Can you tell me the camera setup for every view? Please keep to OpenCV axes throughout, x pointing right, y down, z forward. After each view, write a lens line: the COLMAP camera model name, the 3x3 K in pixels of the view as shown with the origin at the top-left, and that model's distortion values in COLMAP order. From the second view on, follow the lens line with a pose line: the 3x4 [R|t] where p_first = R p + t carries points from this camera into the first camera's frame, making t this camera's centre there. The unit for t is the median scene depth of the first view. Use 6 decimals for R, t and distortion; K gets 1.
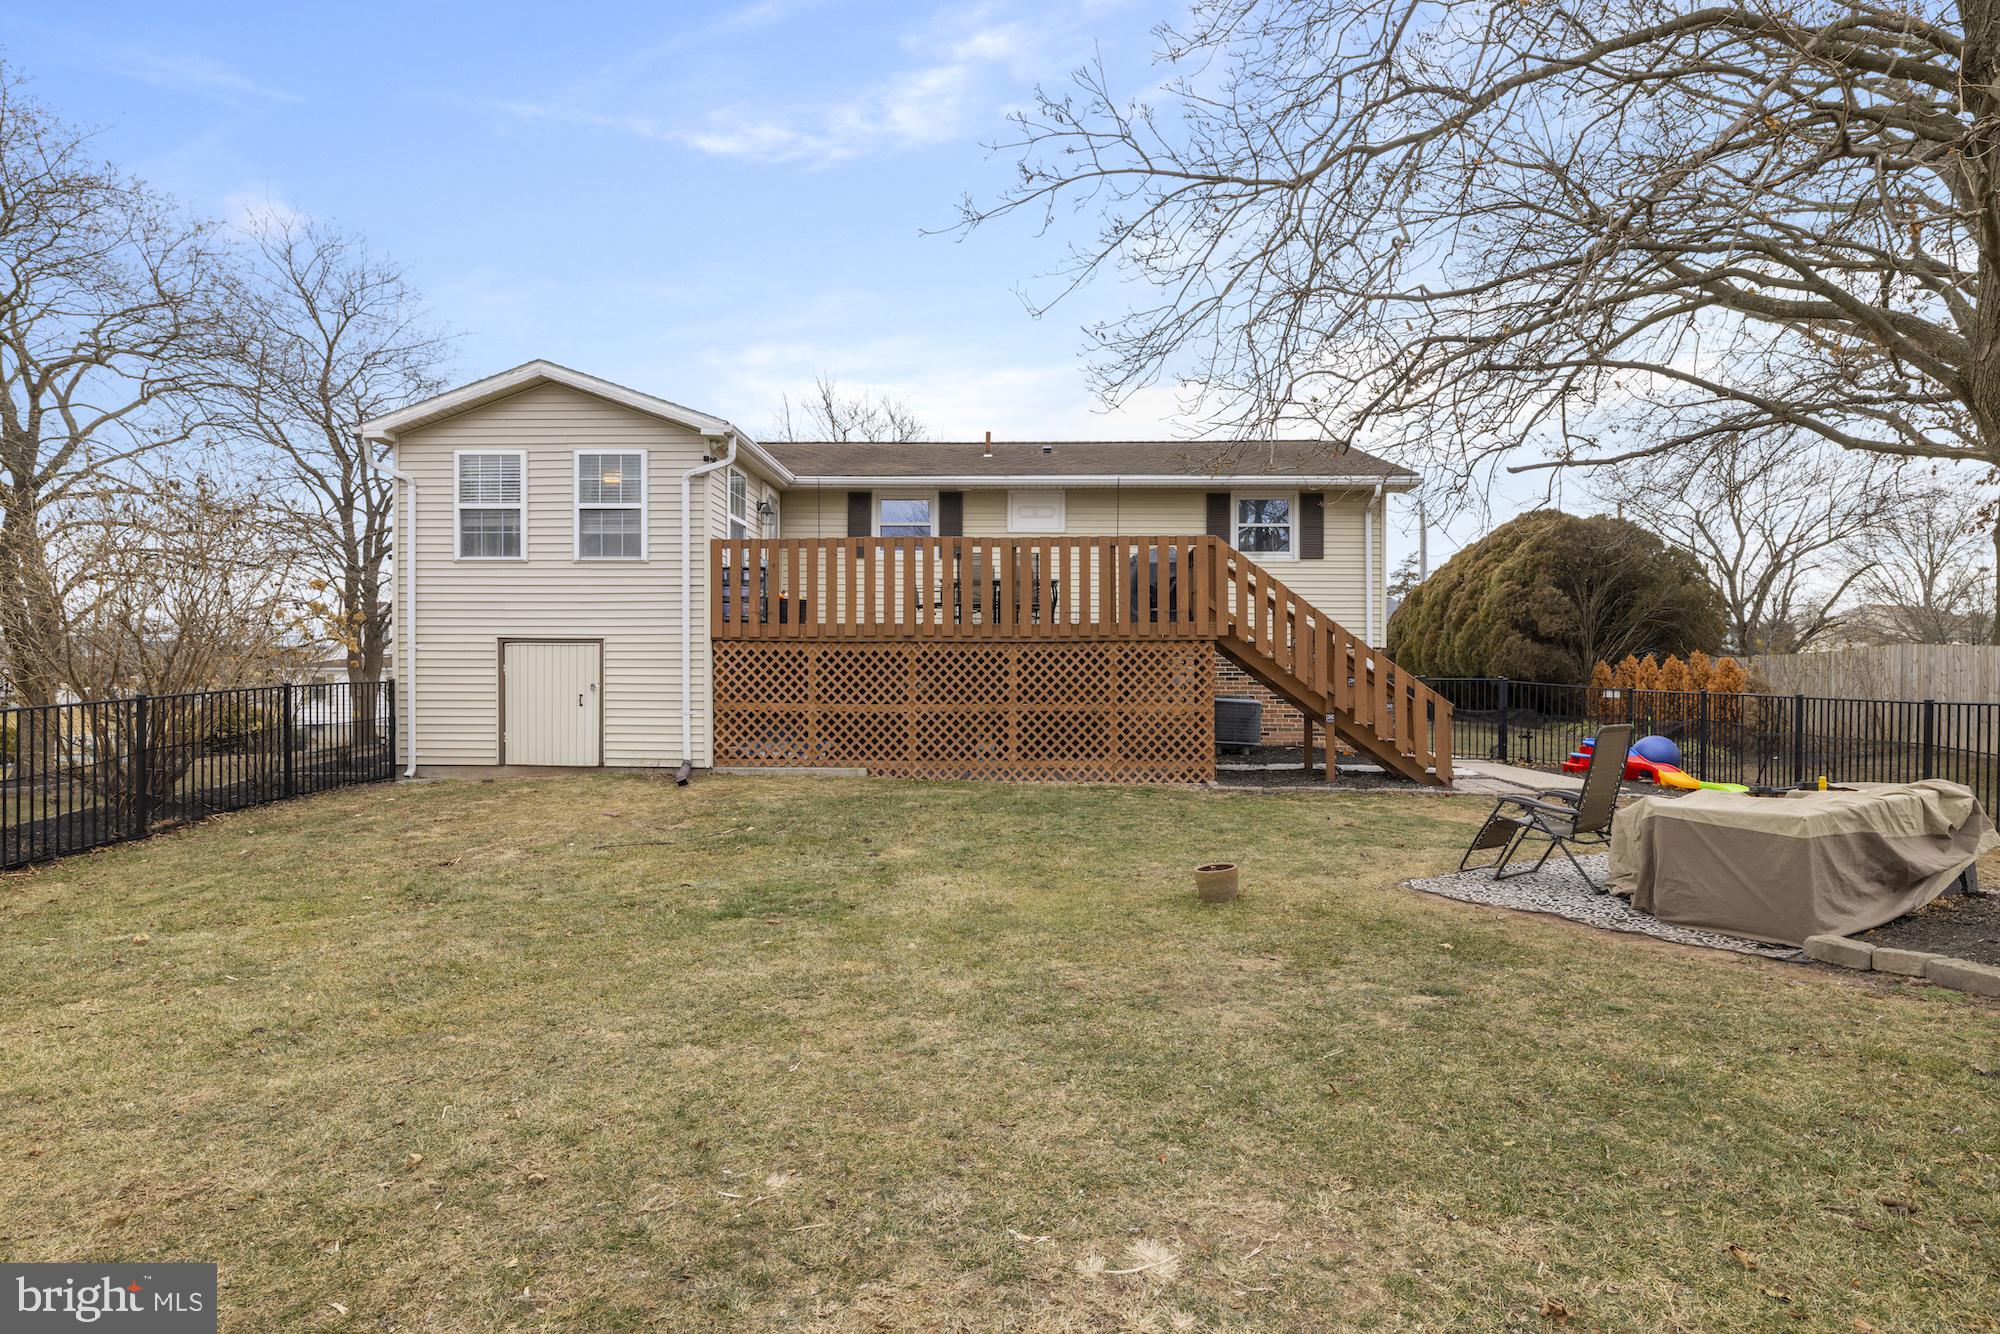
lens RADIAL K [[1040.3, 0, 998.7], [0, 1040.3, 678.4], [0, 0, 1]] dist [-0.010505, 0.000582]
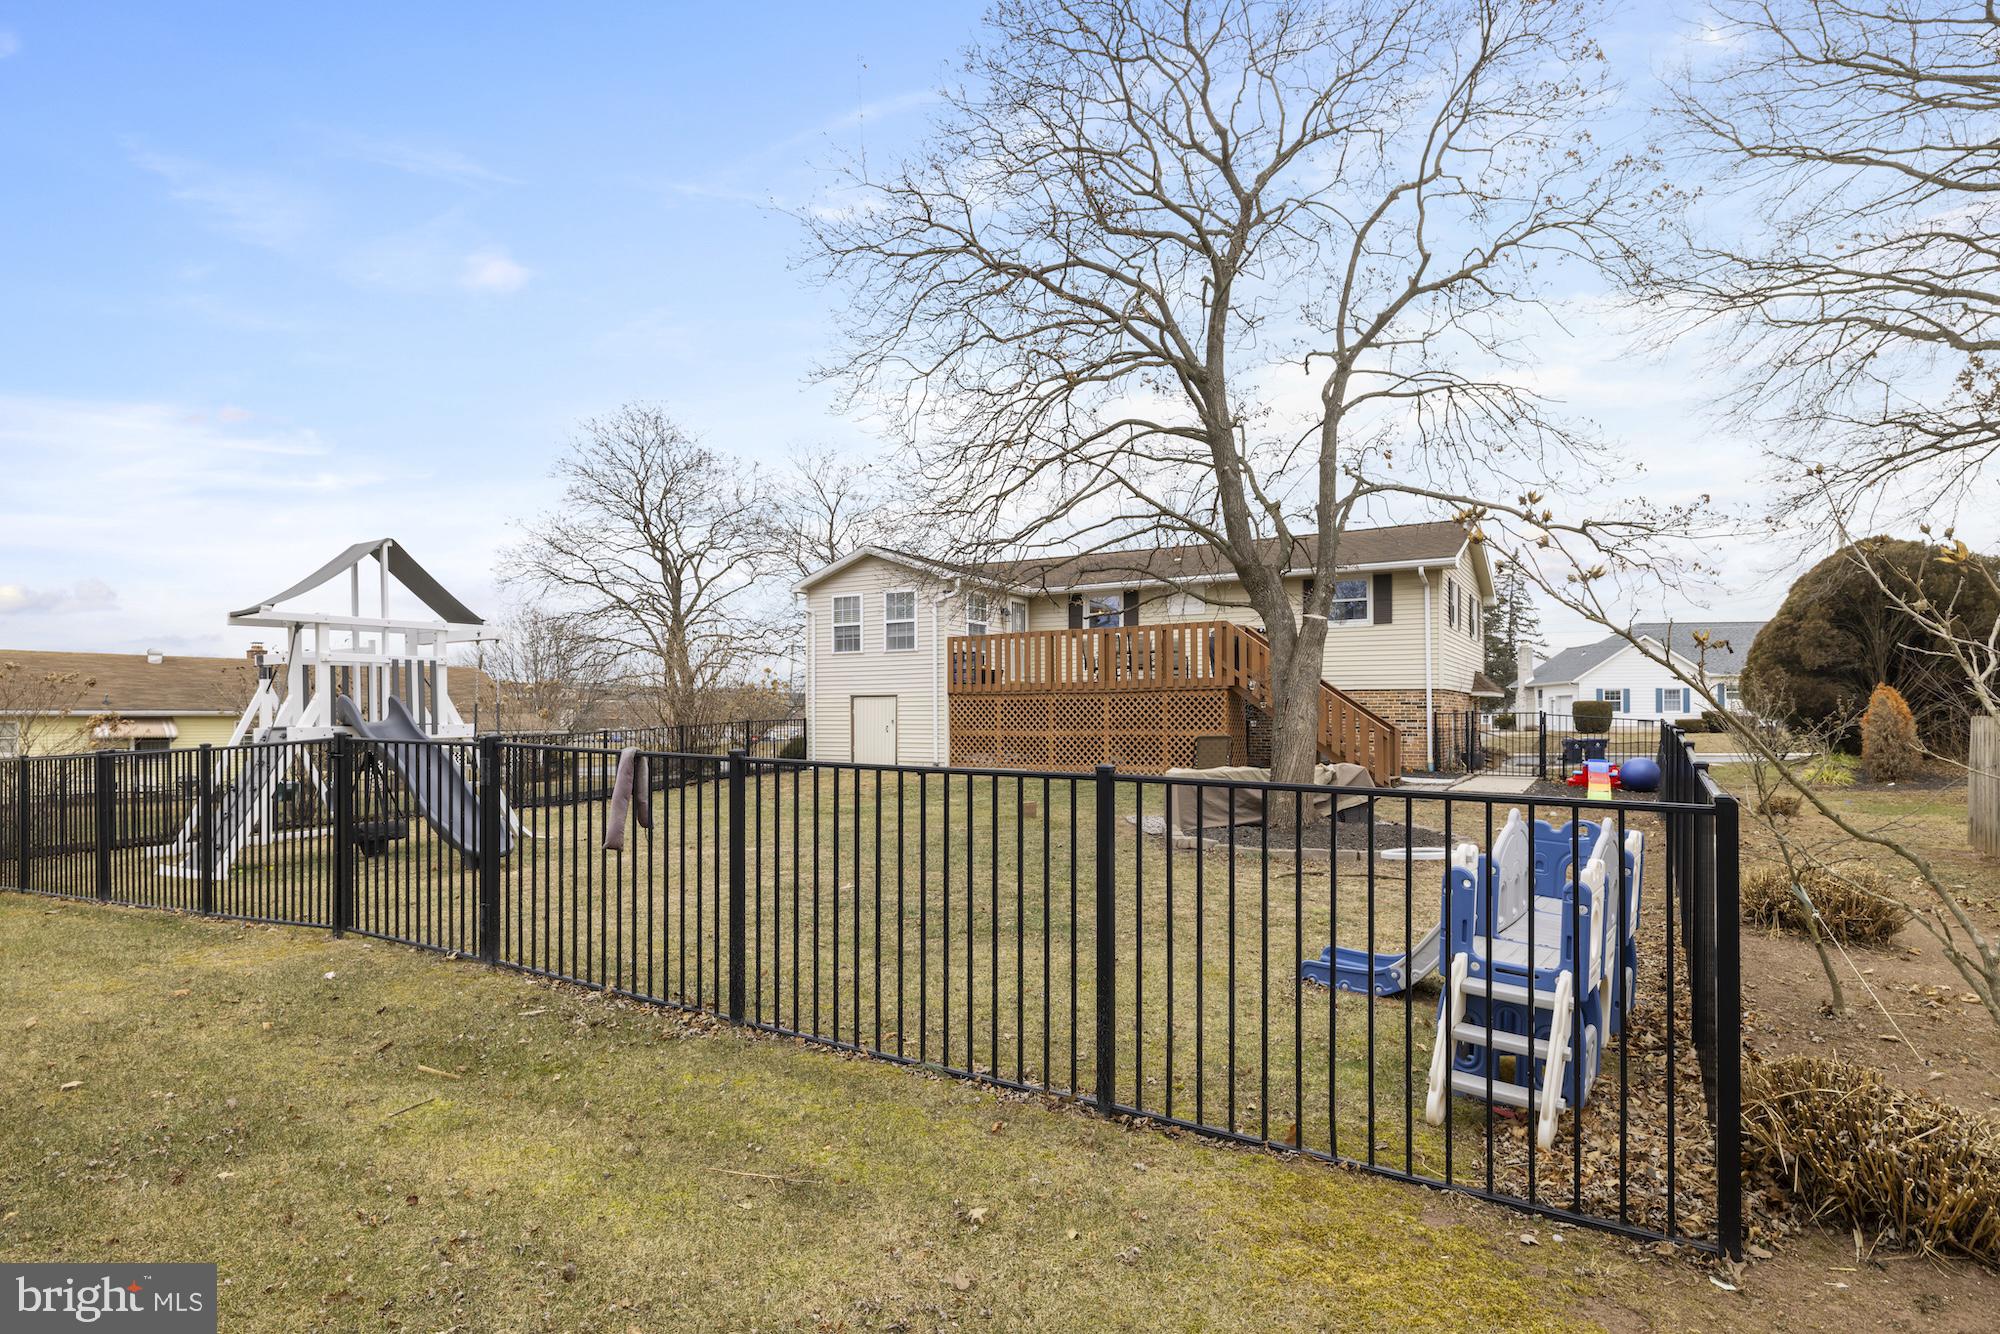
lens RADIAL K [[996.5, 0, 1048.6], [0, 996.5, 710.6], [0, 0, 1]] dist [-0.011193, -0.000240]
pose [[0.891163, -0.010713, -0.453556, 0.631262], [0.005549, 0.999904, -0.012715, 0.012573], [0.453649, 0.008815, 0.891137, -0.414879]]
